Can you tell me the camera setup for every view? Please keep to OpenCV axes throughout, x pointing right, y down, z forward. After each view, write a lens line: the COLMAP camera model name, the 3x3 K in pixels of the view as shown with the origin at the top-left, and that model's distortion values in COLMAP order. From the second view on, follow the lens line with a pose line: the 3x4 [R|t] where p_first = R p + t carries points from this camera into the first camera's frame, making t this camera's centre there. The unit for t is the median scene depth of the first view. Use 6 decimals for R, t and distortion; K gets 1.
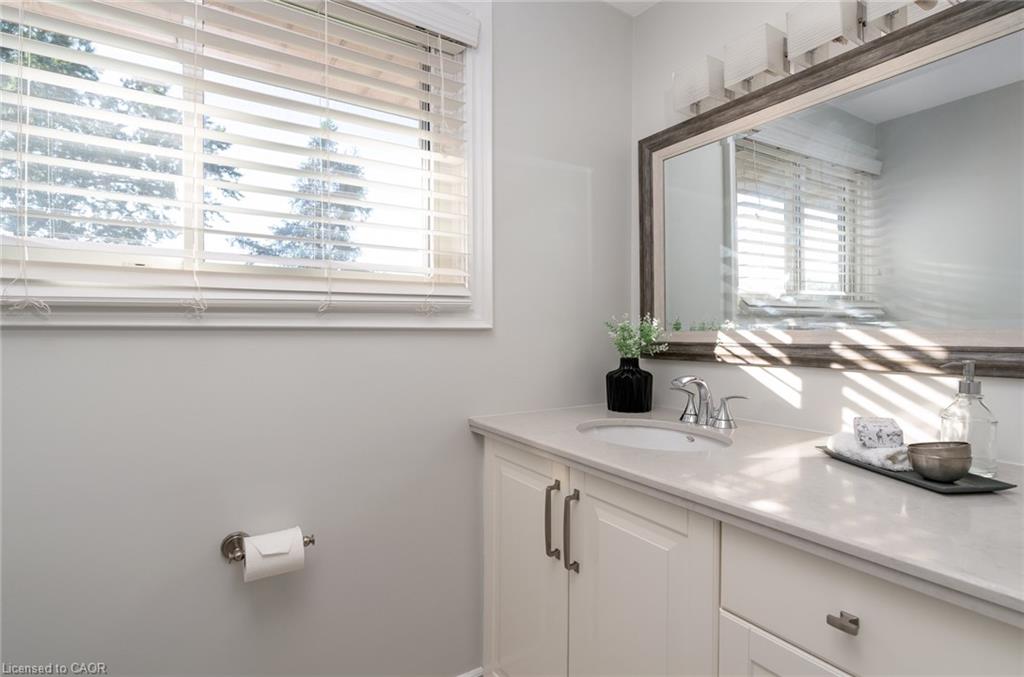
lens RADIAL K [[461.6, 0, 520.8], [0, 461.6, 332.3], [0, 0, 1]] dist [-0.007697, 0.002147]
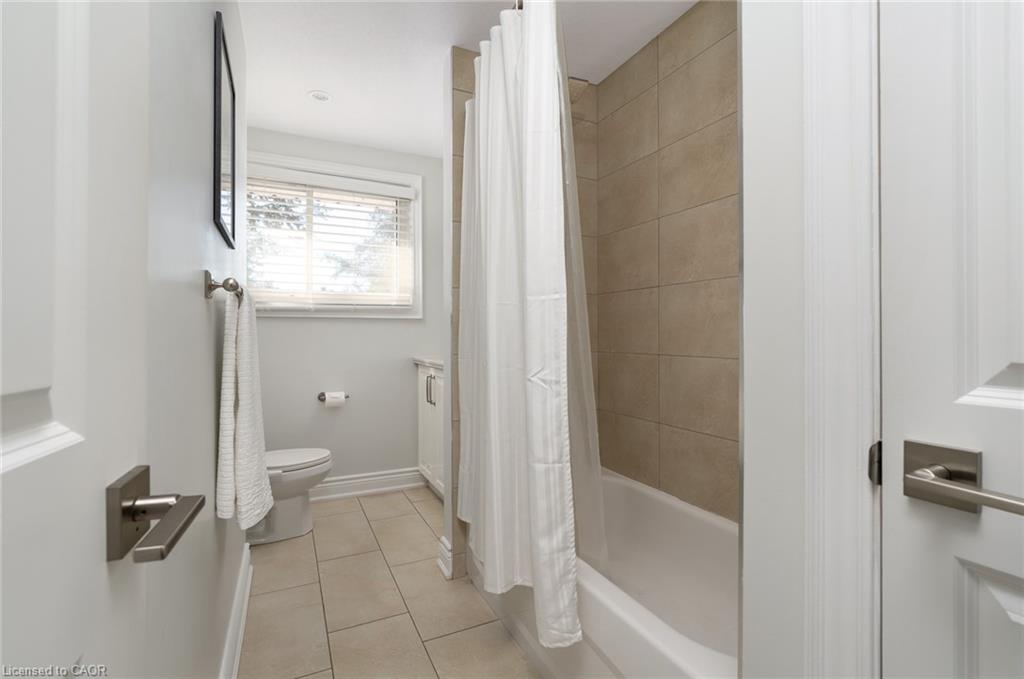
lens RADIAL K [[461.6, 0, 505.7], [0, 461.6, 339.4], [0, 0, 1]] dist [-0.007697, 0.002147]
pose [[0.983868, 0.002024, -0.178886, 0.782852], [-0.000863, 0.999978, 0.006566, 0.082190], [0.178895, -0.006306, 0.983848, -1.243978]]
